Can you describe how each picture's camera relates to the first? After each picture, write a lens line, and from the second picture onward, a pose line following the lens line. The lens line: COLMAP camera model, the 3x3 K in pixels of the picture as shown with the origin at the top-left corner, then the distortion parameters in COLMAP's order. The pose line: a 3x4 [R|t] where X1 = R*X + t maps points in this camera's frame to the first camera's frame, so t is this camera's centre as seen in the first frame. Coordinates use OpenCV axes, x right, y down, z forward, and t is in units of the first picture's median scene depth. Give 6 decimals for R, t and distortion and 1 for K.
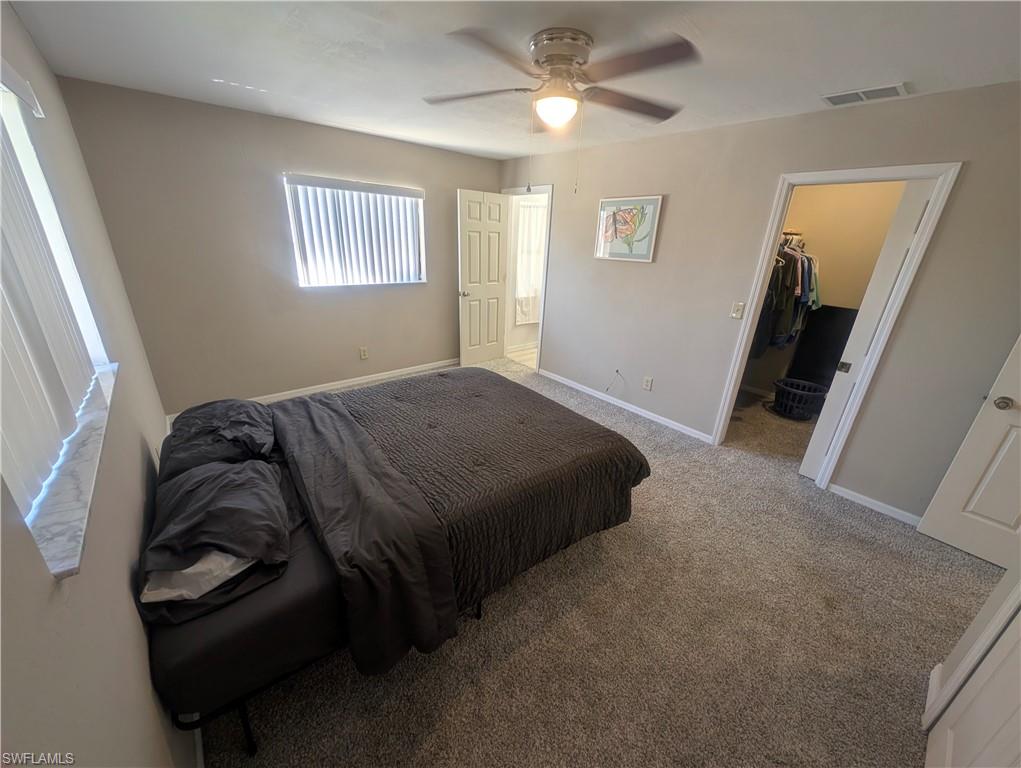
lens RADIAL K [[388.1, 0, 509.5], [0, 388.1, 385.9], [0, 0, 1]] dist [0.002263, -0.000441]
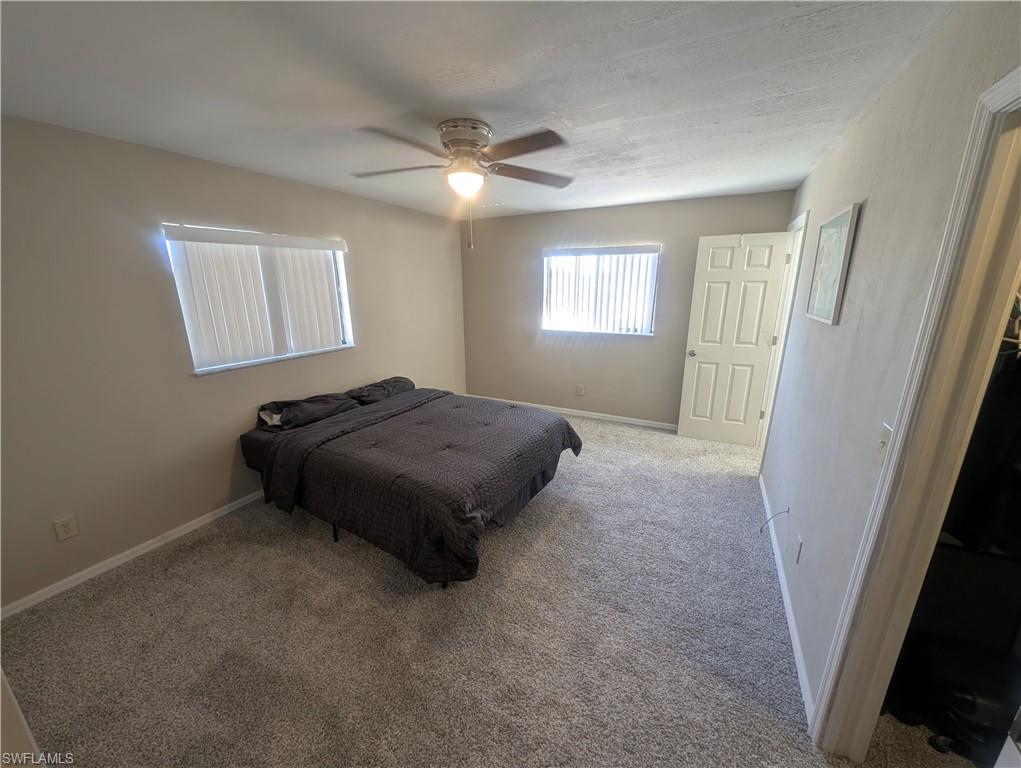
lens RADIAL K [[382.7, 0, 508.5], [0, 382.7, 386.8], [0, 0, 1]] dist [0.001049, -0.000072]
pose [[0.365648, 0.200546, -0.908891, 0.567699], [-0.318907, 0.944397, 0.080084, -0.115476], [0.874414, 0.260569, 0.409272, 0.350062]]
